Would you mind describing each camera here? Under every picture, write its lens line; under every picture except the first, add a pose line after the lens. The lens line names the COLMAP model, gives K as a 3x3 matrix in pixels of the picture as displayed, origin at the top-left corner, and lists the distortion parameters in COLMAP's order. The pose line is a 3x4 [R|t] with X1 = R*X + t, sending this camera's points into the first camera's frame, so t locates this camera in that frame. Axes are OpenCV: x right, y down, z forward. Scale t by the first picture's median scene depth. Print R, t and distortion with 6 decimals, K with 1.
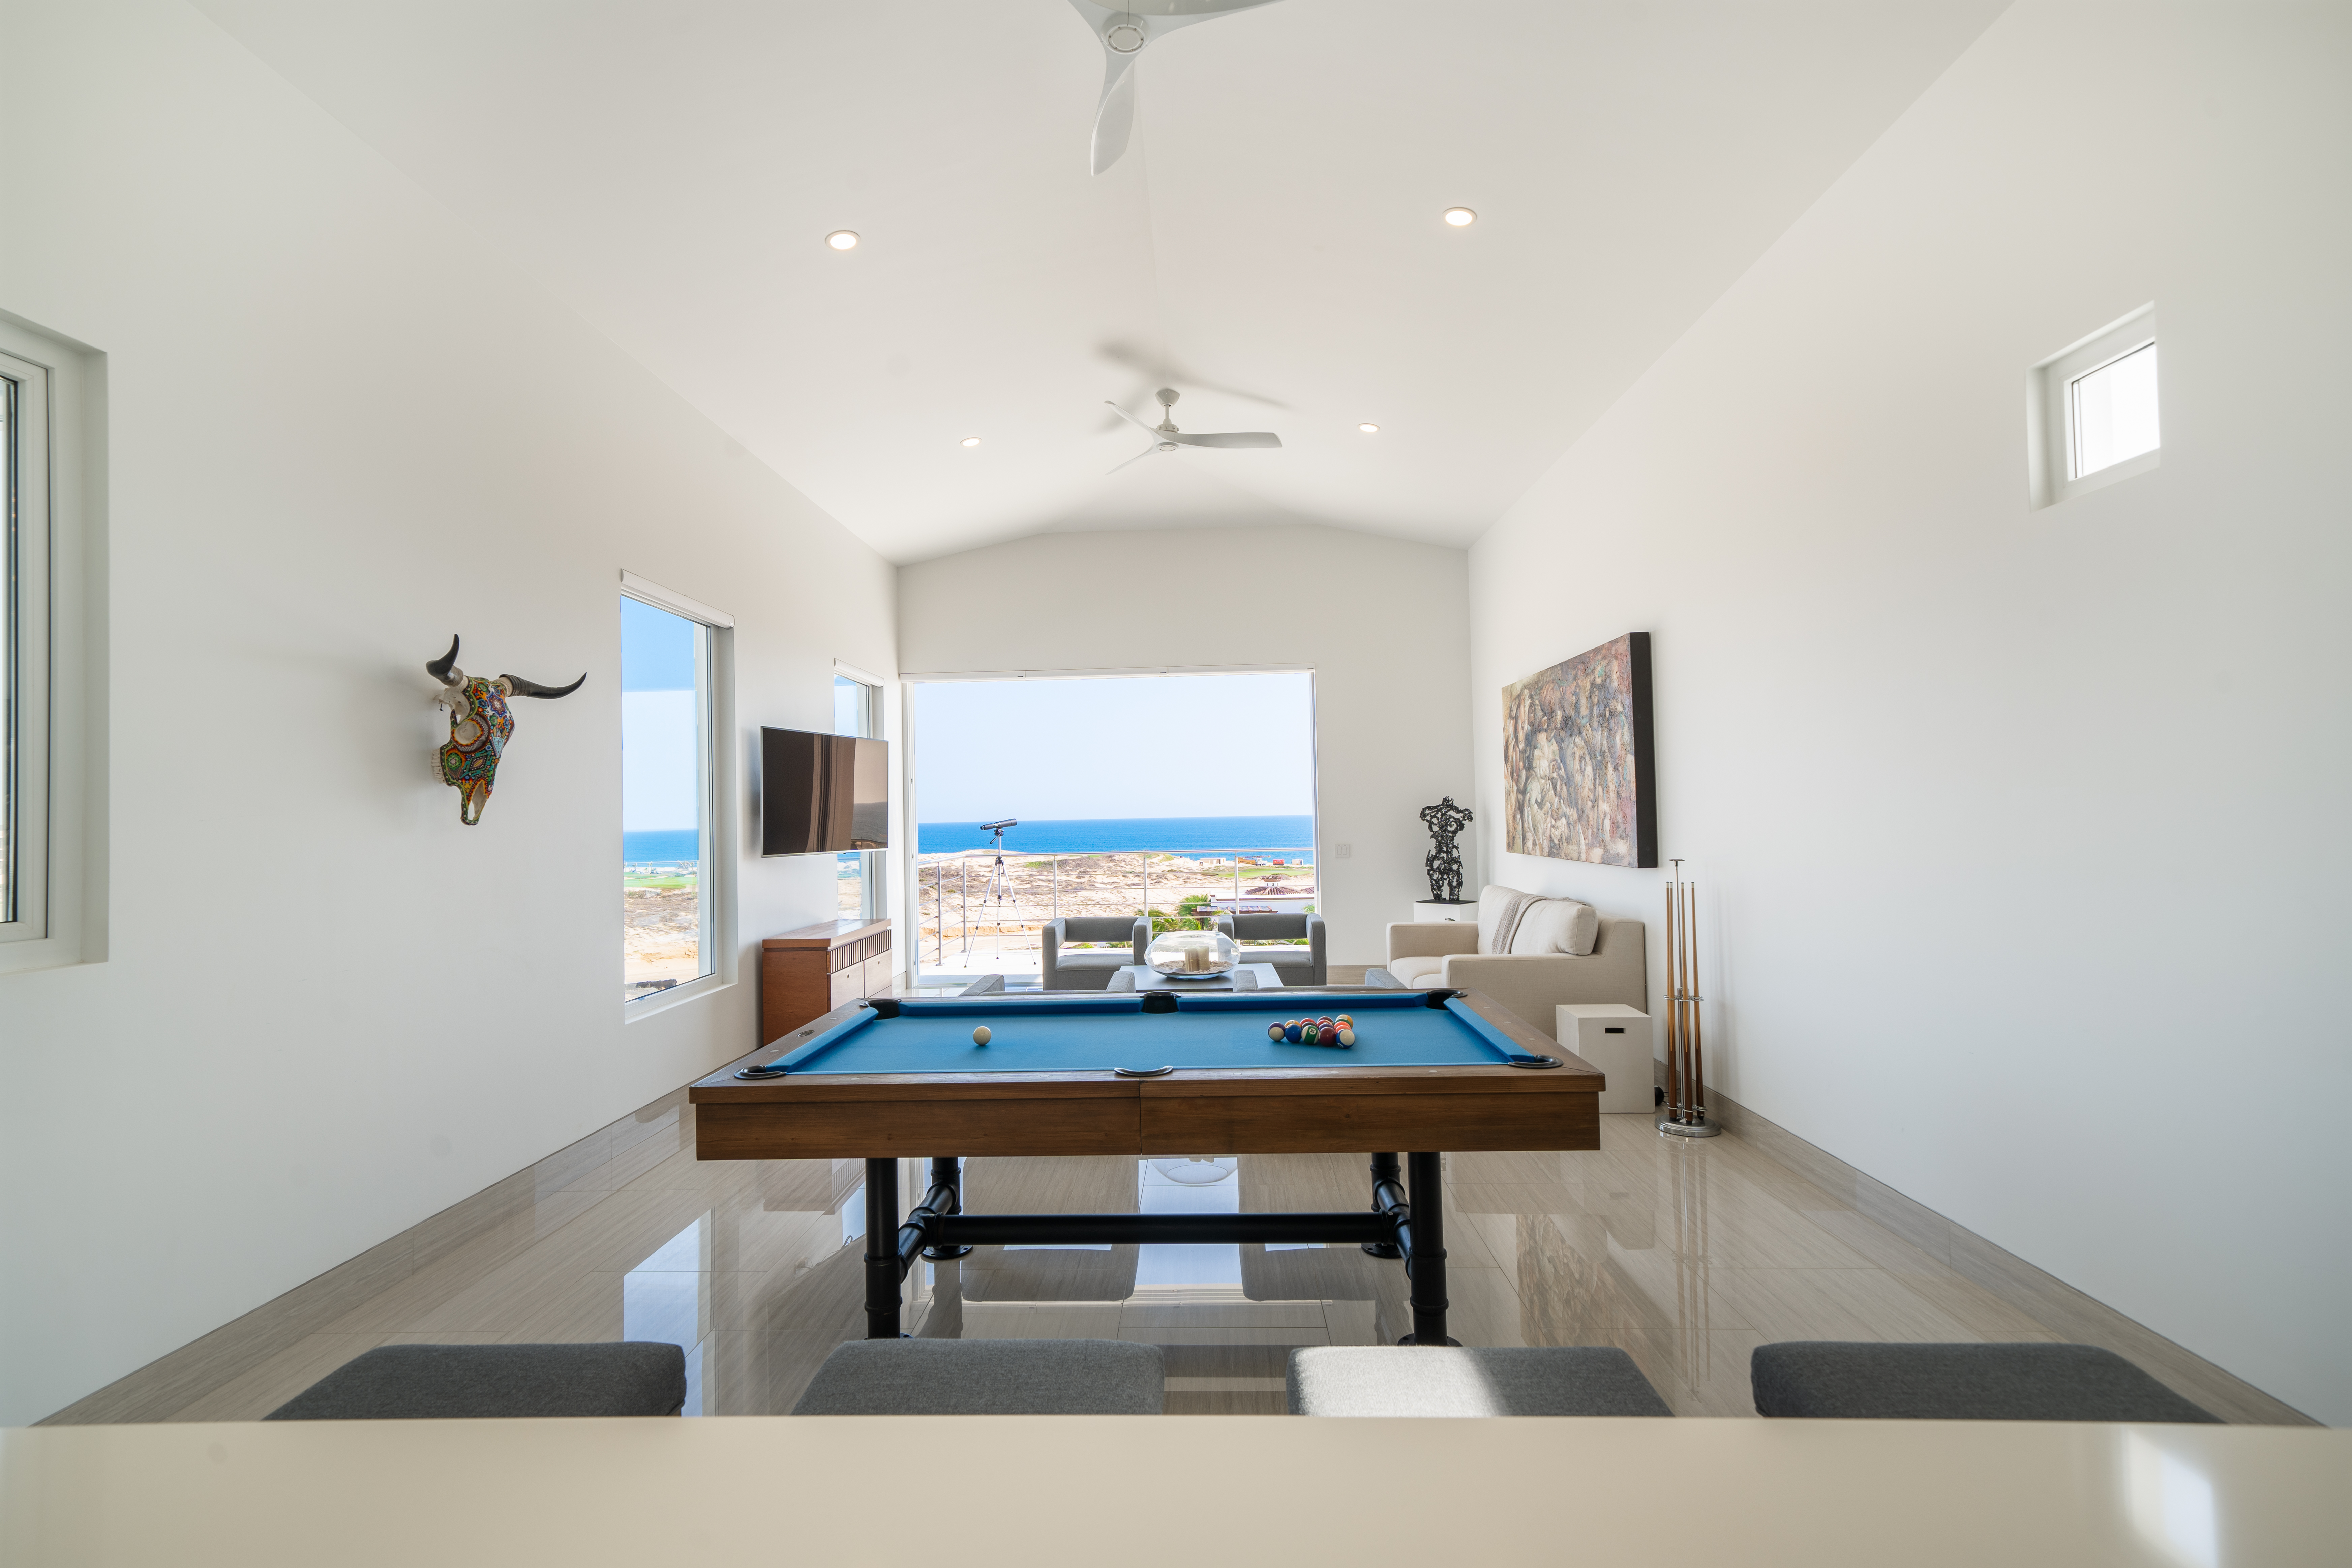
lens RADIAL K [[1042.3, 0, 1180.4], [0, 1042.3, 790.2], [0, 0, 1]] dist [0.019071, 0.000039]
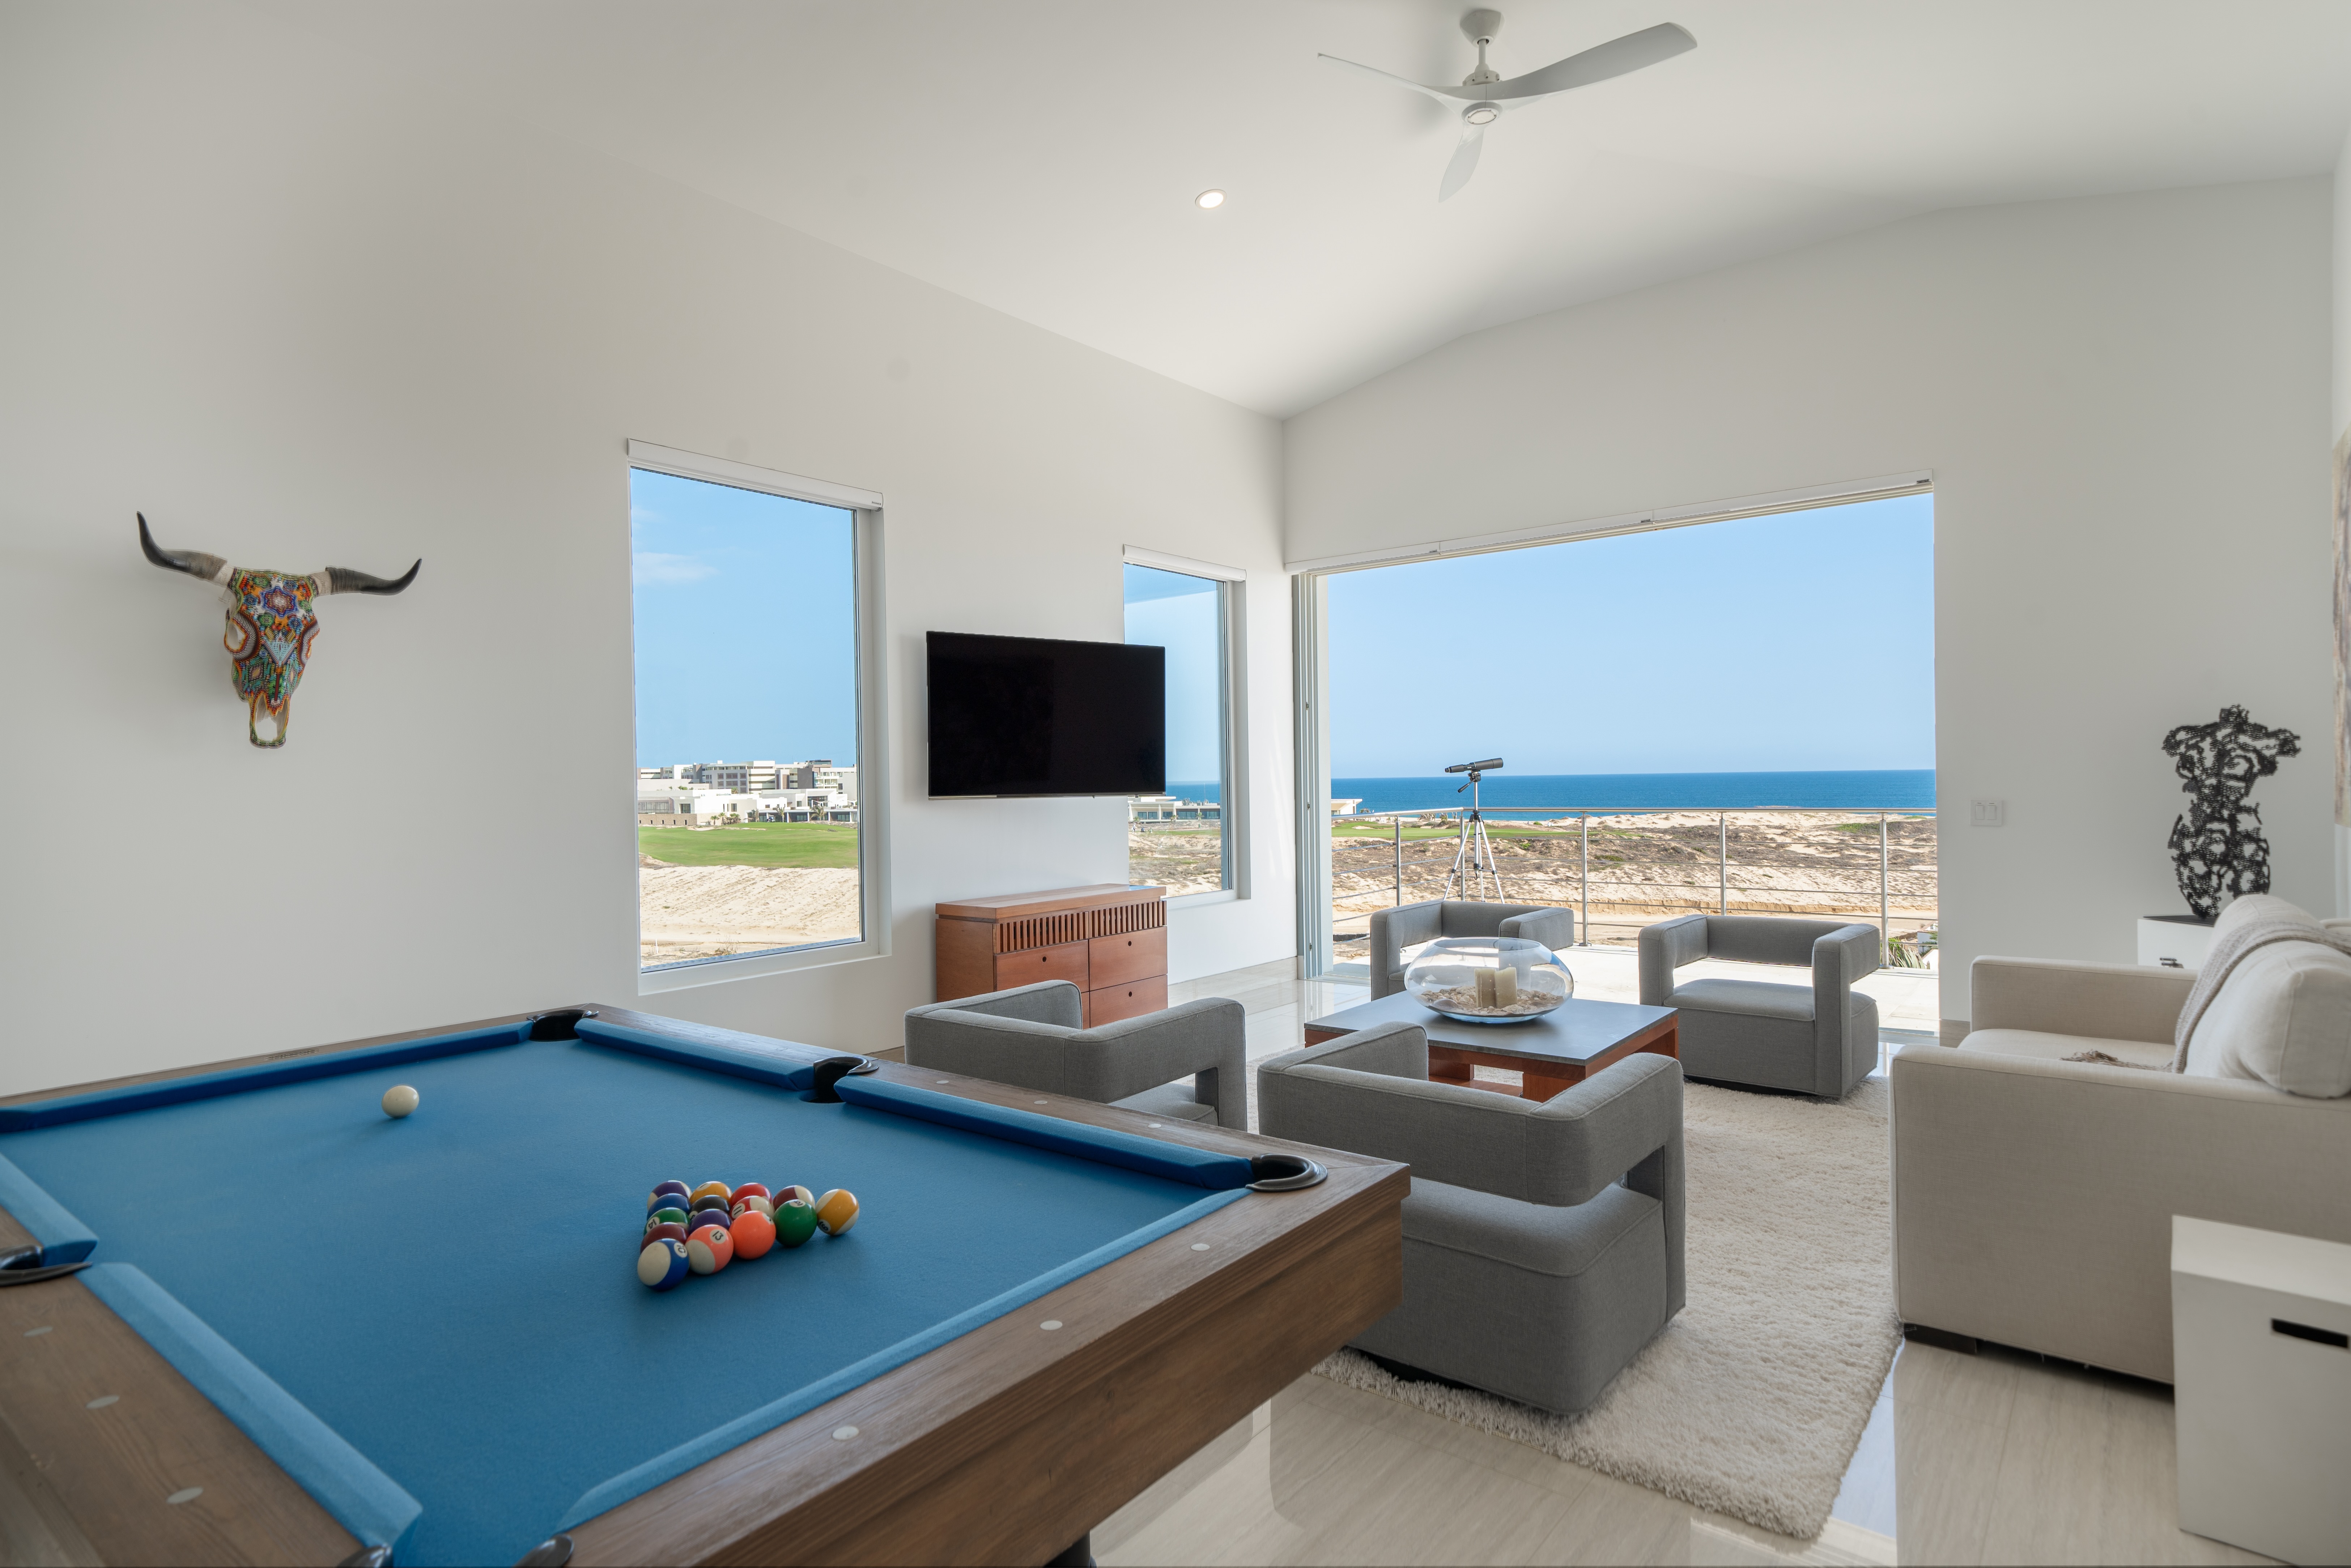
lens RADIAL K [[1220.4, 0, 1175.1], [0, 1220.4, 781.7], [0, 0, 1]] dist [0.013209, 0.000199]
pose [[0.806930, 0.008715, -0.590583, 0.266947], [0.014218, 0.999315, 0.034172, 0.020322], [0.590477, -0.035971, 0.806253, 0.342502]]
